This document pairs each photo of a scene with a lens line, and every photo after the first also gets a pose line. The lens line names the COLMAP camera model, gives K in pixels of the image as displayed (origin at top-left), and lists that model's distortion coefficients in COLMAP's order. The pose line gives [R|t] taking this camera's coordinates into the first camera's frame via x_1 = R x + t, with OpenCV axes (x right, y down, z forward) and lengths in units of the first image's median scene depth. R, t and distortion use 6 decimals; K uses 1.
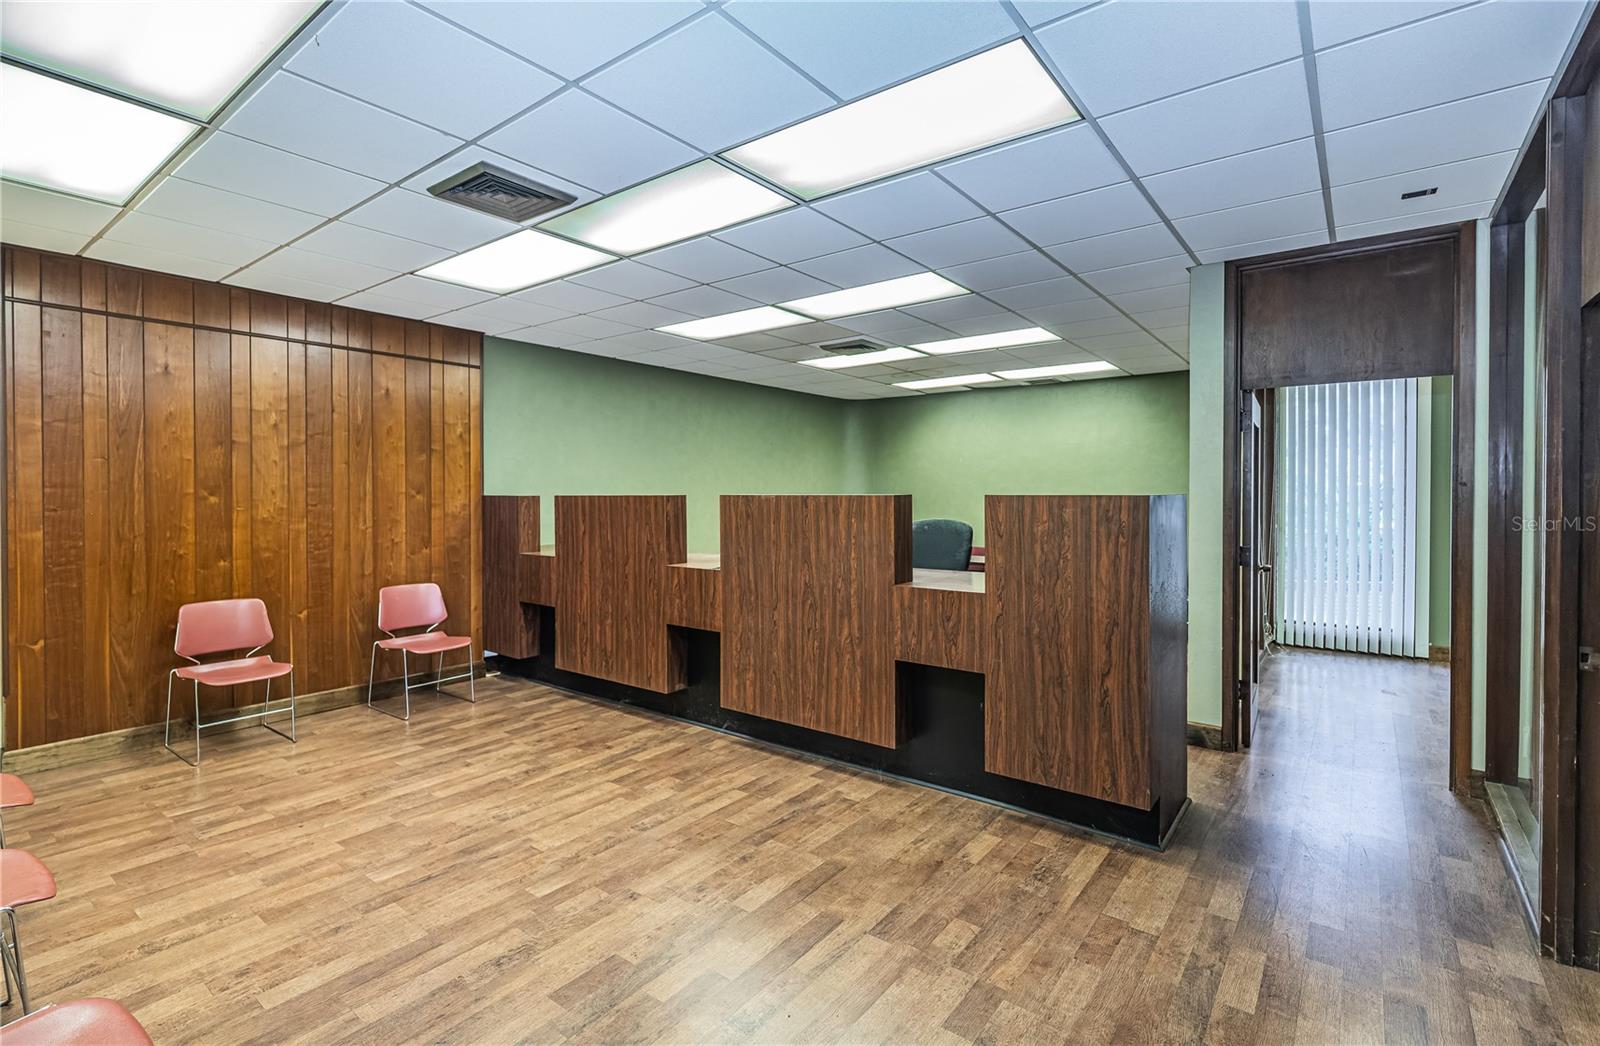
lens RADIAL K [[738.7, 0, 789.9], [0, 738.7, 501.5], [0, 0, 1]] dist [0.003224, 0.000535]
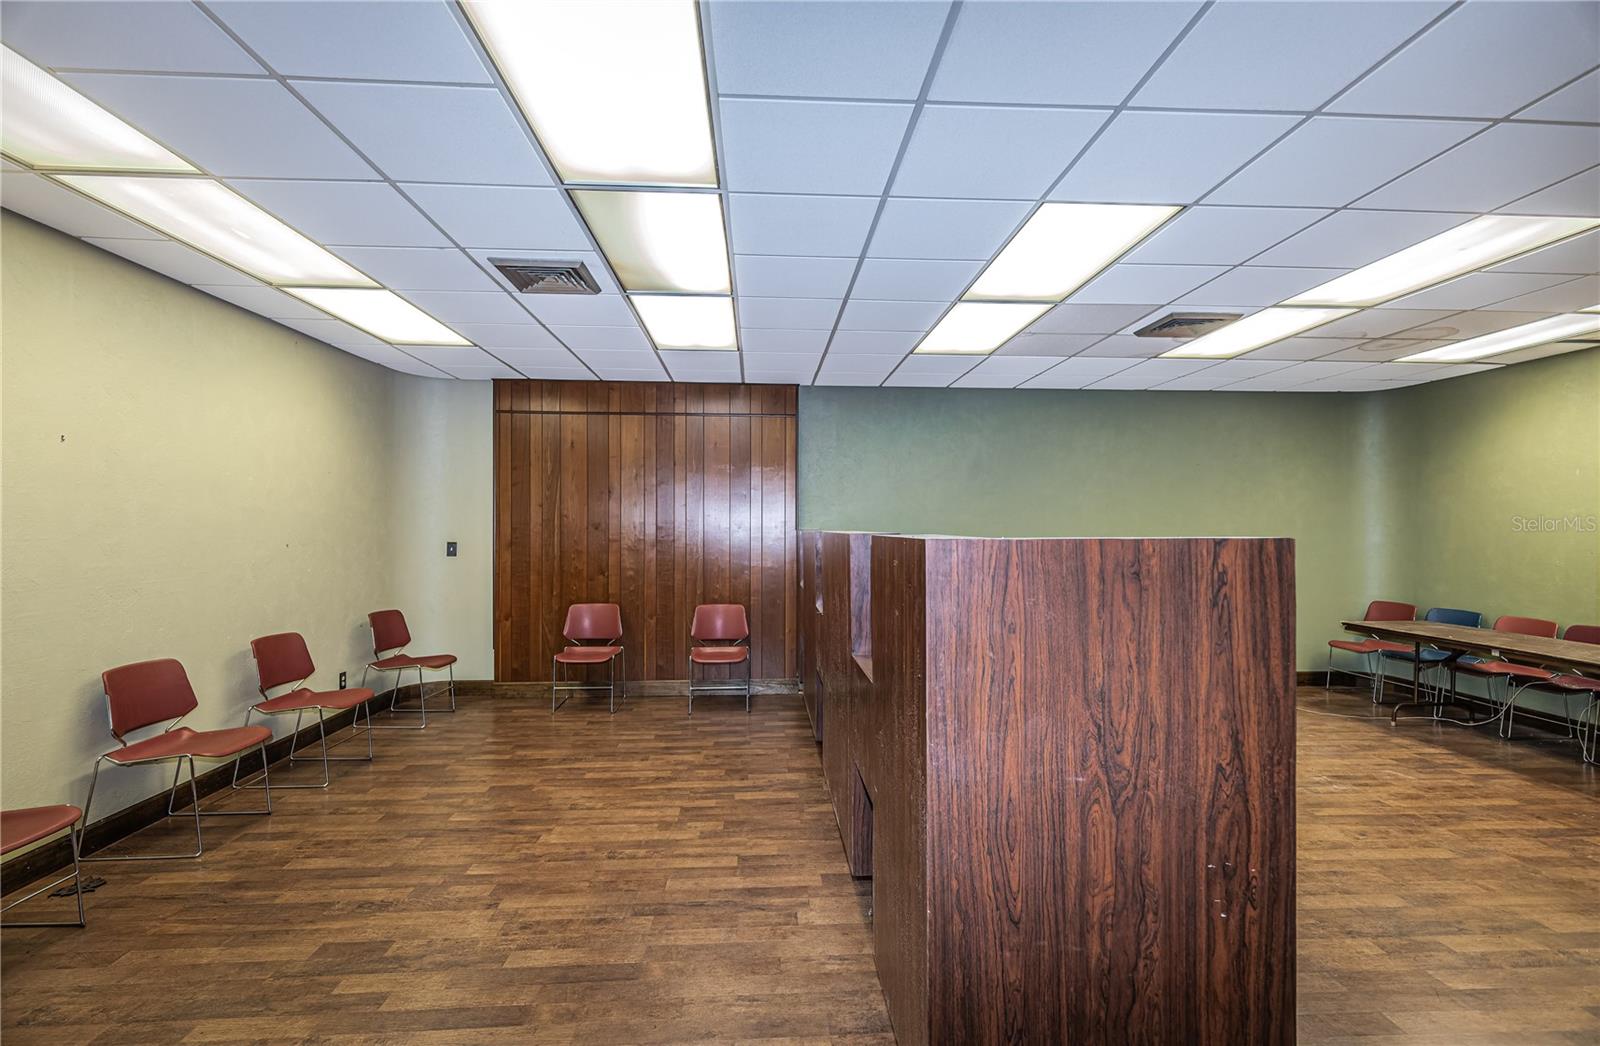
lens RADIAL K [[710.9, 0, 803.7], [0, 710.9, 536.0], [0, 0, 1]] dist [0.000953, 0.000055]
pose [[0.663135, 0.011346, -0.748413, 0.636547], [-0.009976, 0.999930, 0.006320, -0.010360], [0.748433, 0.003275, 0.663202, 0.485406]]
